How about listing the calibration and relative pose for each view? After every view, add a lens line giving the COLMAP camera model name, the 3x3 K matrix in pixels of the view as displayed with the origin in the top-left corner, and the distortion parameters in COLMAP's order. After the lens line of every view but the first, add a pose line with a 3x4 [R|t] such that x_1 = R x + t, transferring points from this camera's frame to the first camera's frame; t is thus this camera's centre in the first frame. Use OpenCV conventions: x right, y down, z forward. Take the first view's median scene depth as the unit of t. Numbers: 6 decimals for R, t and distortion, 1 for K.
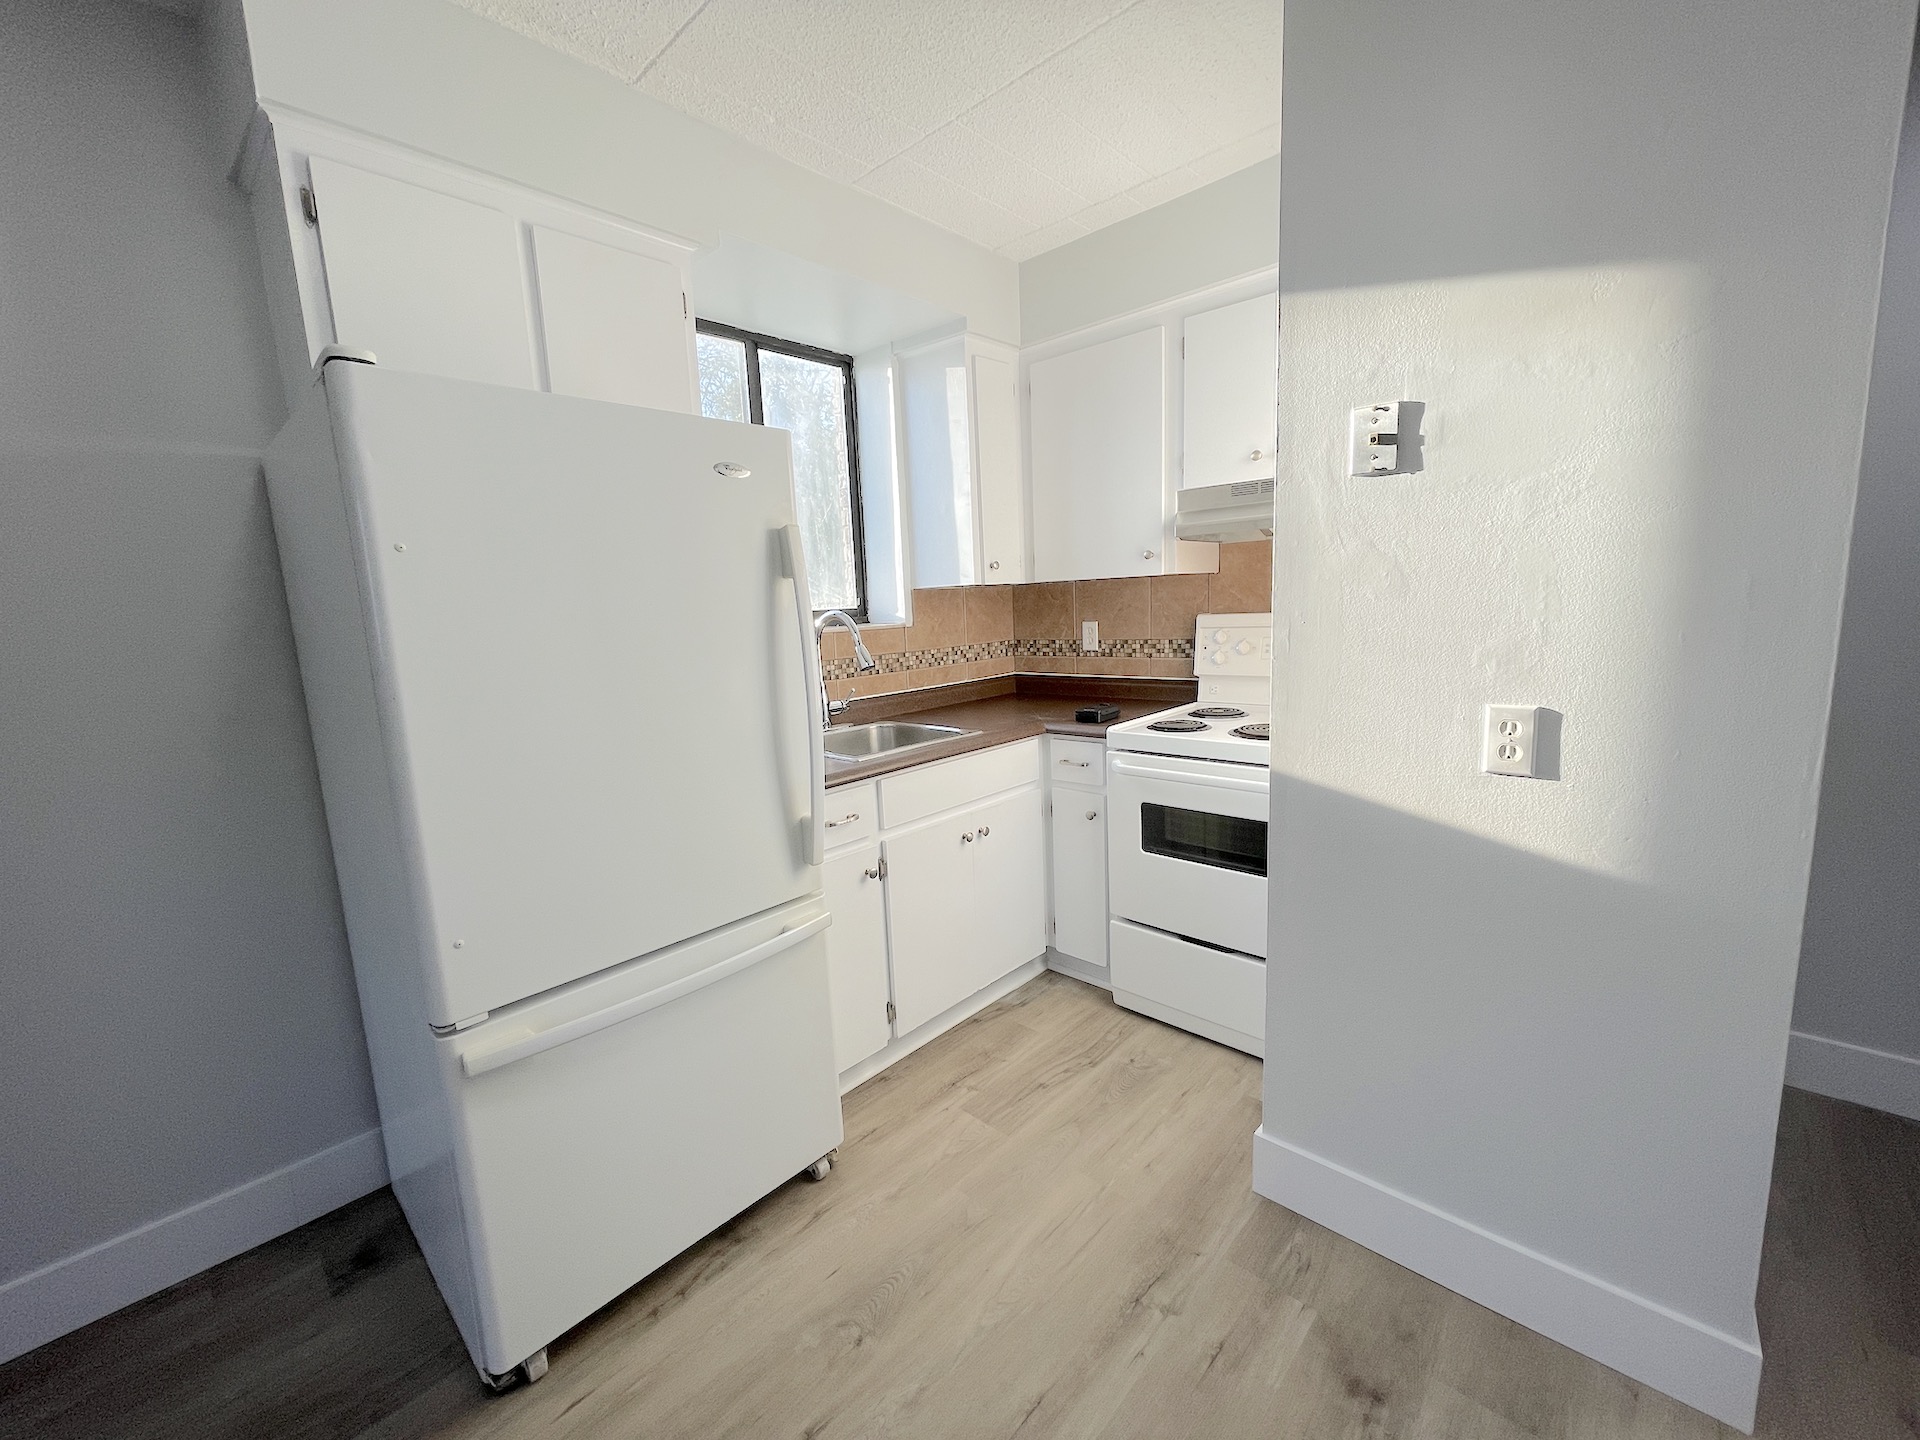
lens RADIAL K [[775.3, 0, 962.6], [0, 775.3, 718.1], [0, 0, 1]] dist [0.003030, 0.000287]
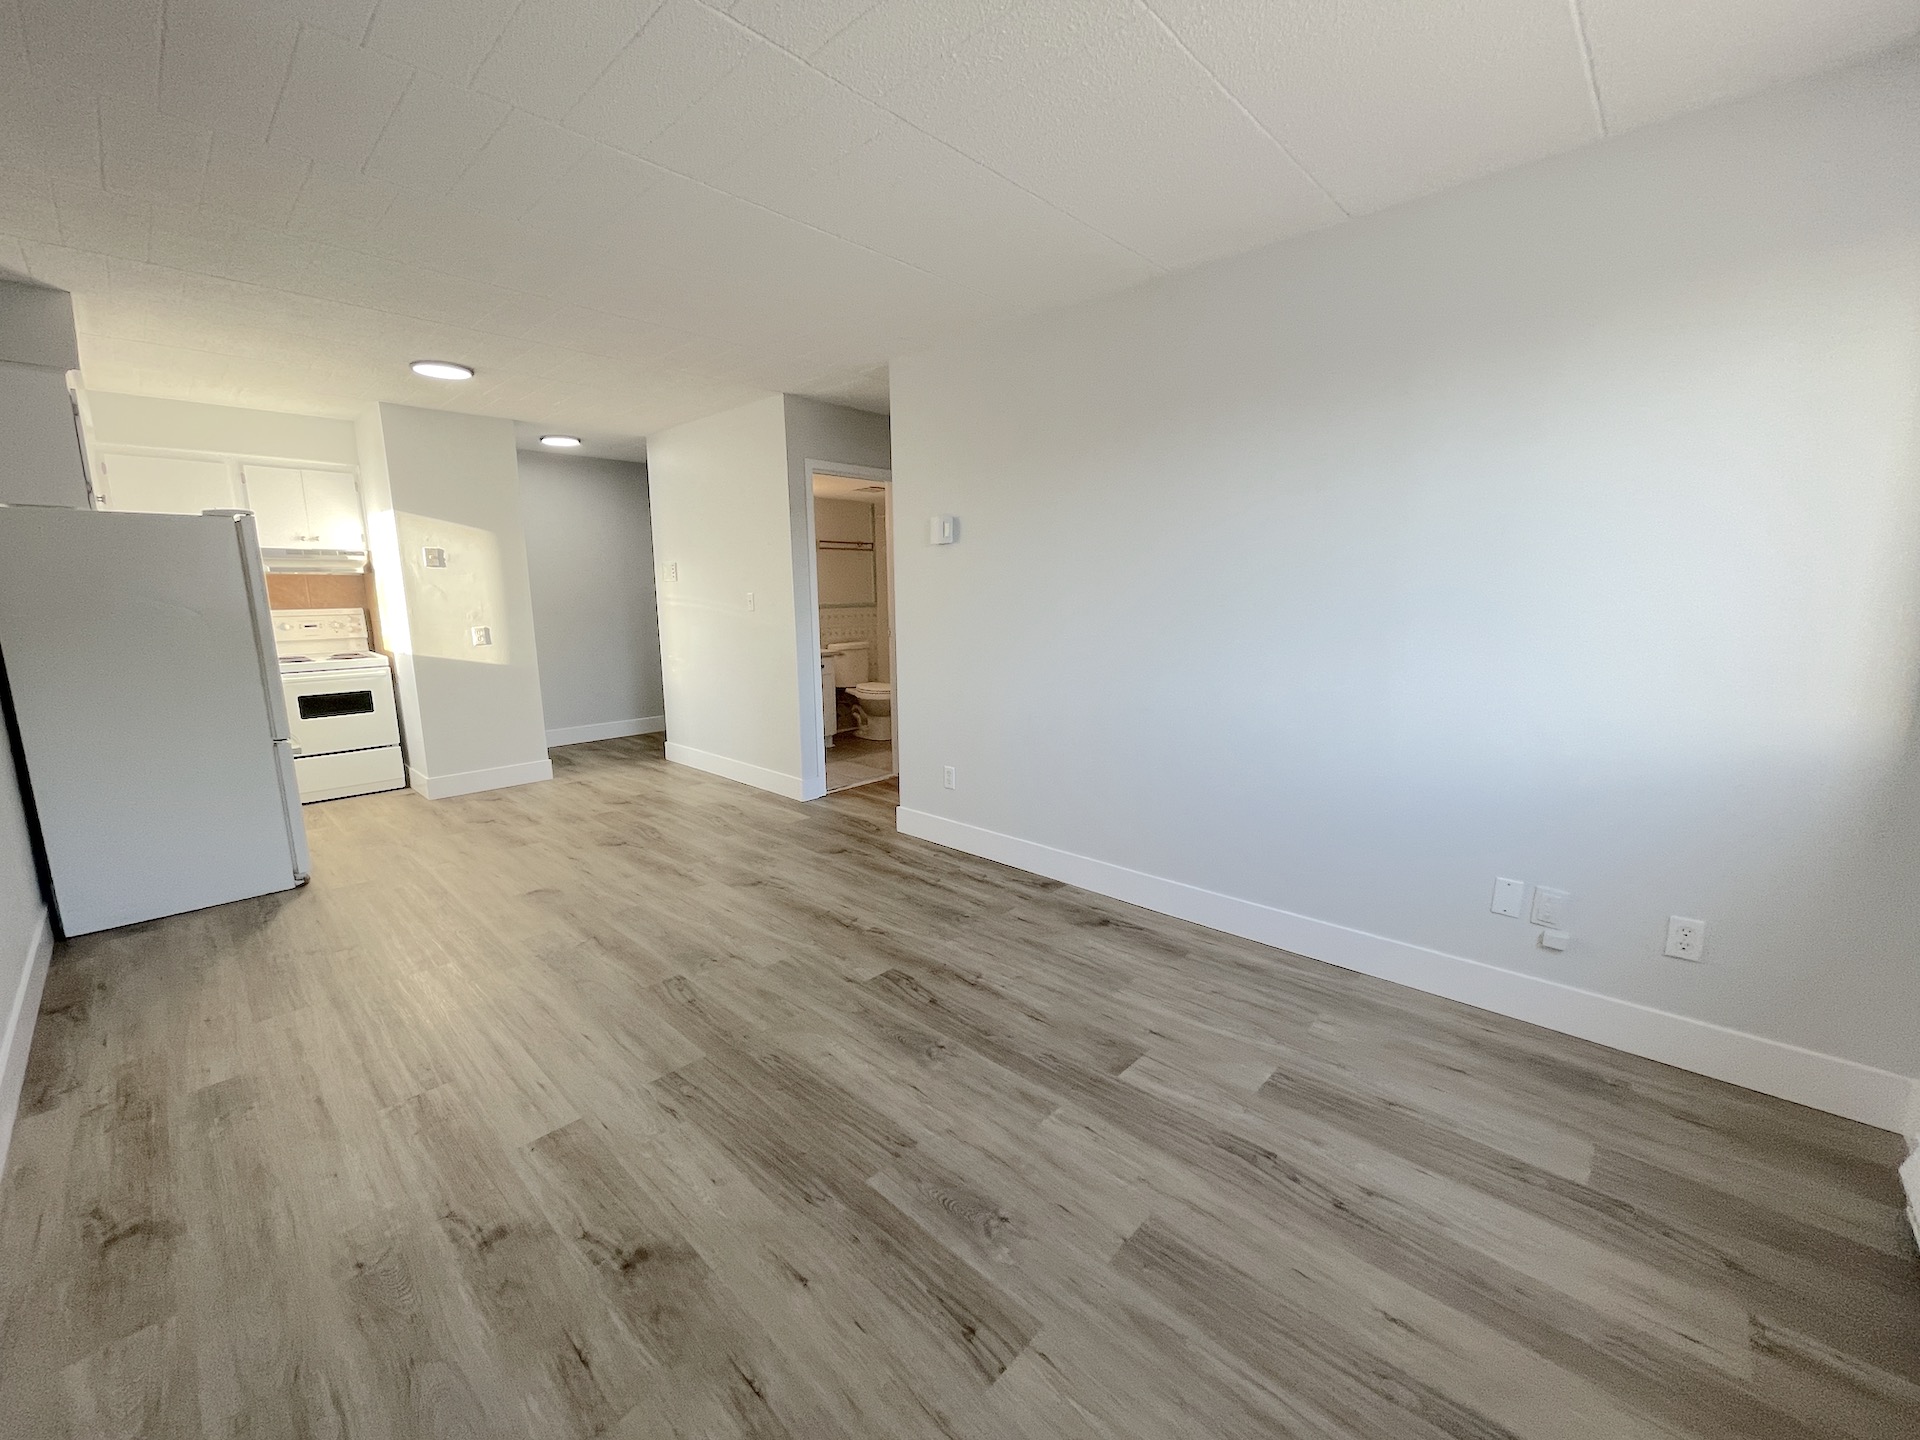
lens RADIAL K [[775.3, 0, 945.6], [0, 775.3, 711.7], [0, 0, 1]] dist [0.003030, 0.000287]
pose [[0.015382, -0.121902, 0.992423, -1.900841], [0.160331, 0.979998, 0.117891, 0.188107], [-0.986943, 0.157303, 0.034619, -0.845735]]
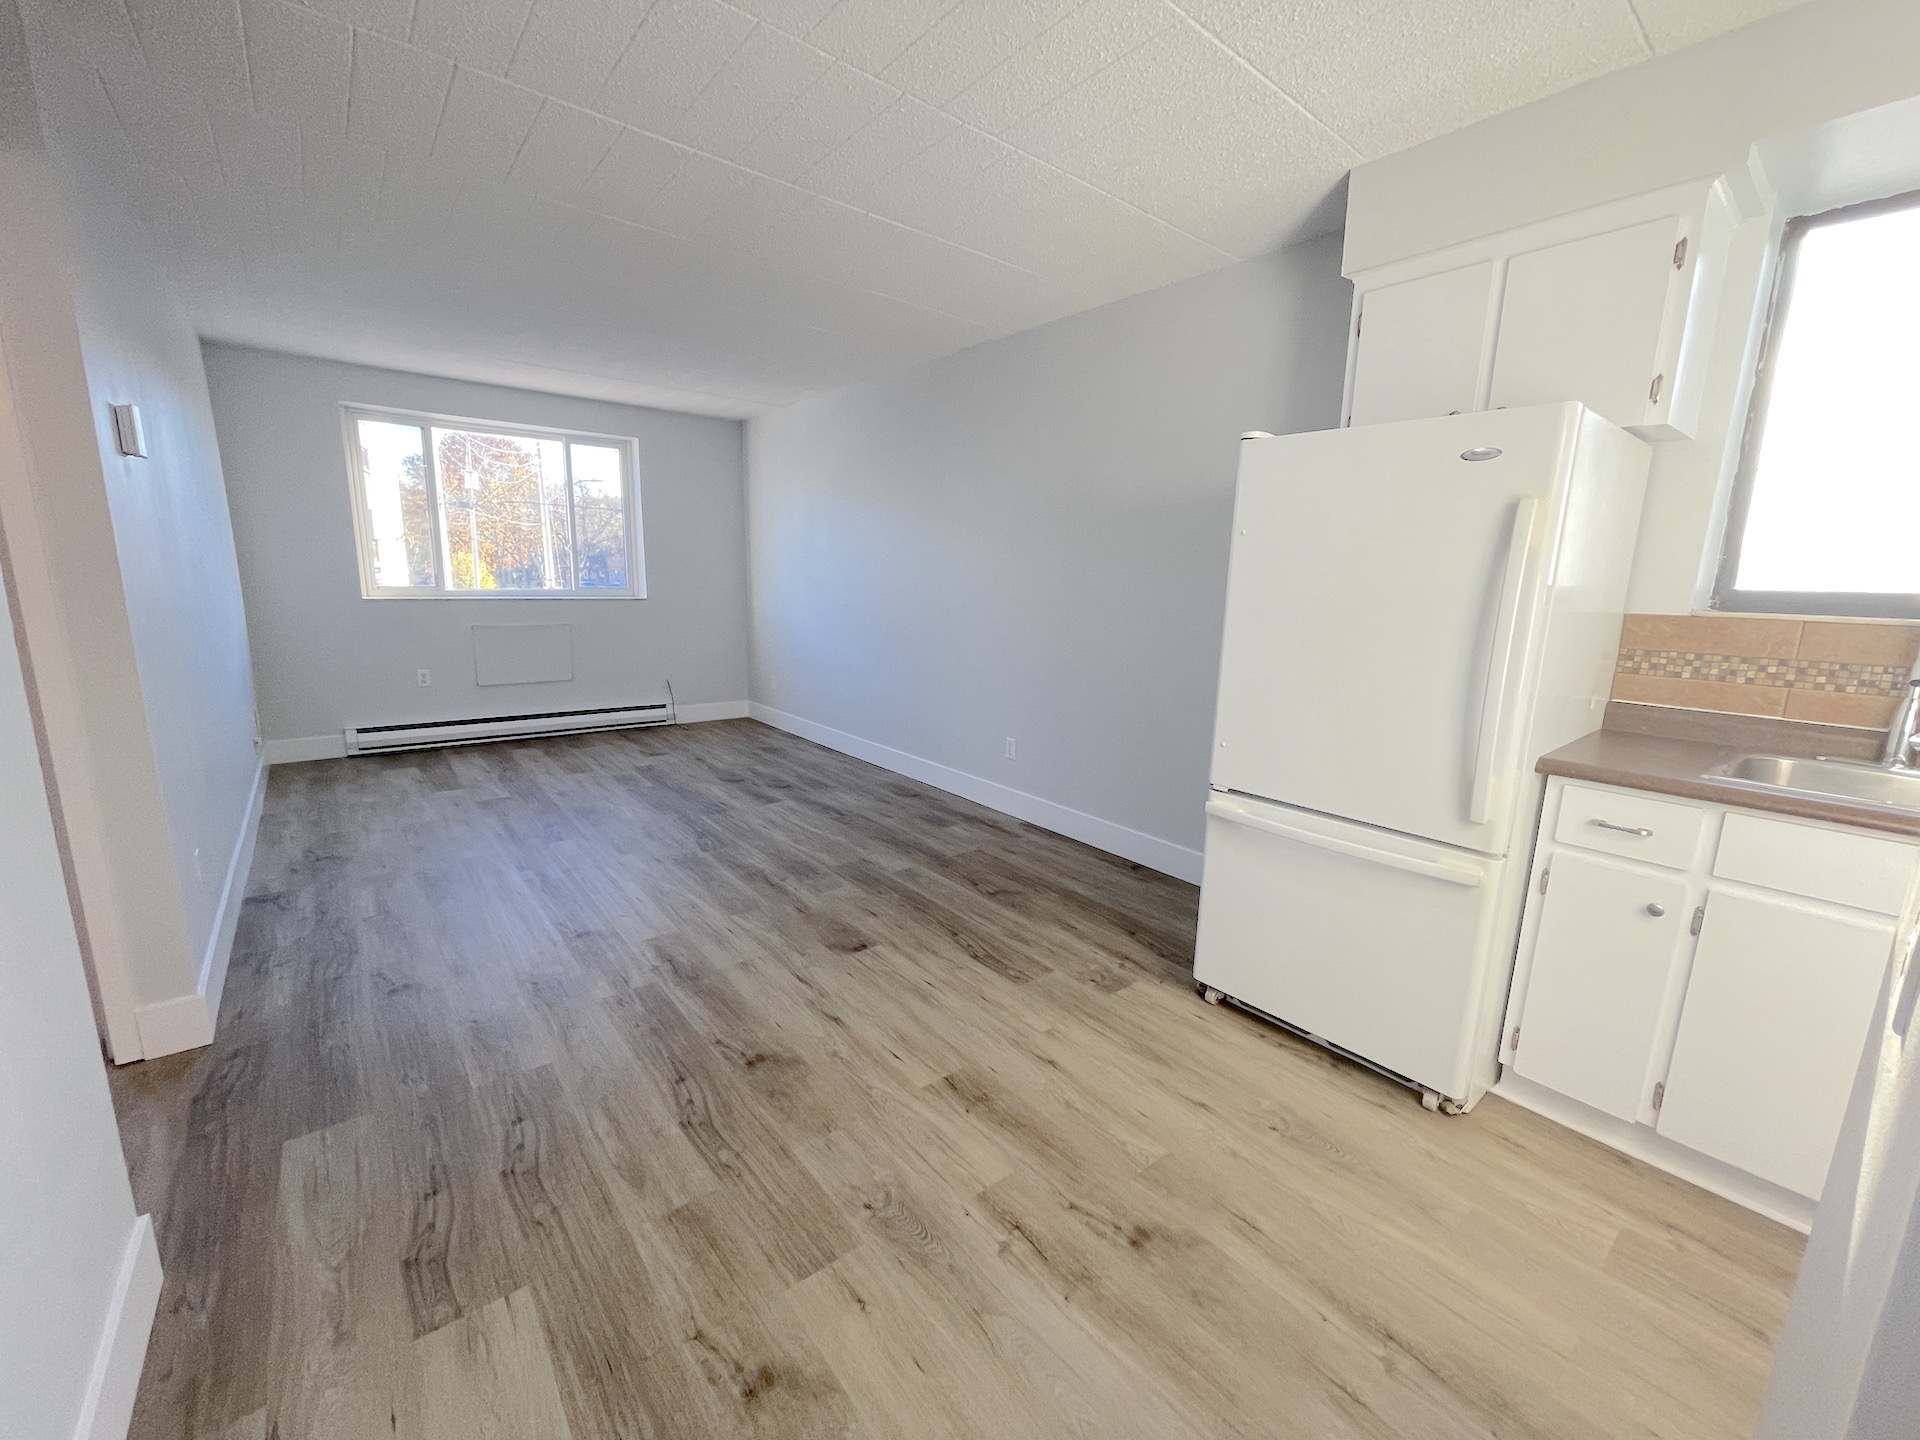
lens RADIAL K [[775.3, 0, 944.2], [0, 775.3, 715.2], [0, 0, 1]] dist [0.003030, 0.000287]
pose [[-0.146719, 0.214112, -0.965728, 1.087822], [-0.163938, 0.957528, 0.237200, -0.099514], [0.975499, 0.193121, -0.105387, 0.454896]]
